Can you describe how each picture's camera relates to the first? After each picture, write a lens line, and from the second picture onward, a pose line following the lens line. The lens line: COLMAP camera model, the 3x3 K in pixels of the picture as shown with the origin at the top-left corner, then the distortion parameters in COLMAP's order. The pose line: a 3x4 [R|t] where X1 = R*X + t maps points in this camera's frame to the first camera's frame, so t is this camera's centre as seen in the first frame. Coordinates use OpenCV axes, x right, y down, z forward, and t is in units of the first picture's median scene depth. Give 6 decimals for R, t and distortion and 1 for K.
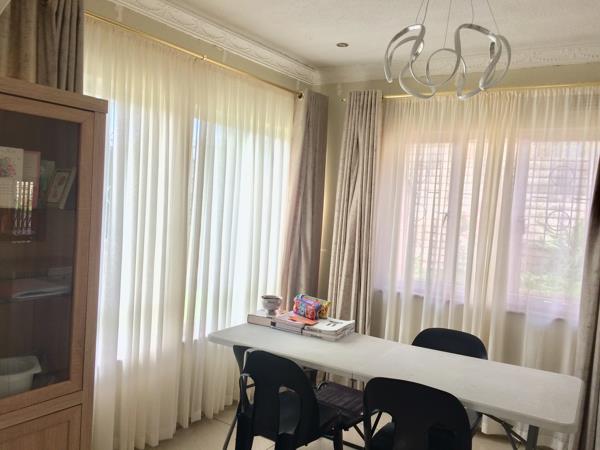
lens RADIAL K [[519.5, 0, 300.3], [0, 519.5, 224.3], [0, 0, 1]] dist [0.062613, -0.066512]
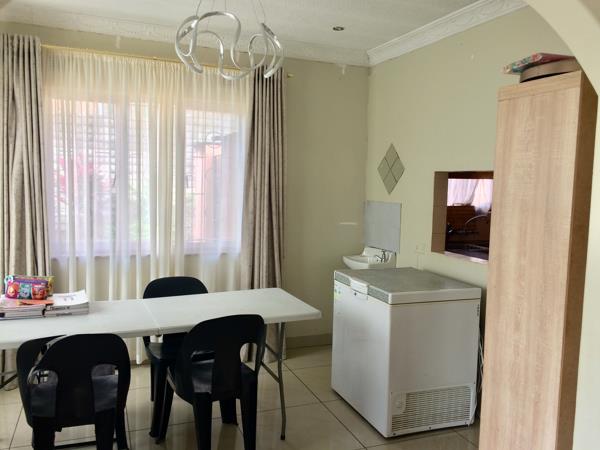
lens RADIAL K [[519.5, 0, 300.4], [0, 519.5, 226.5], [0, 0, 1]] dist [0.062613, -0.066512]
pose [[0.582788, -0.123058, 0.803253, -0.398044], [0.042498, 0.991730, 0.121099, -0.029584], [-0.811512, -0.036439, 0.583198, 0.108070]]
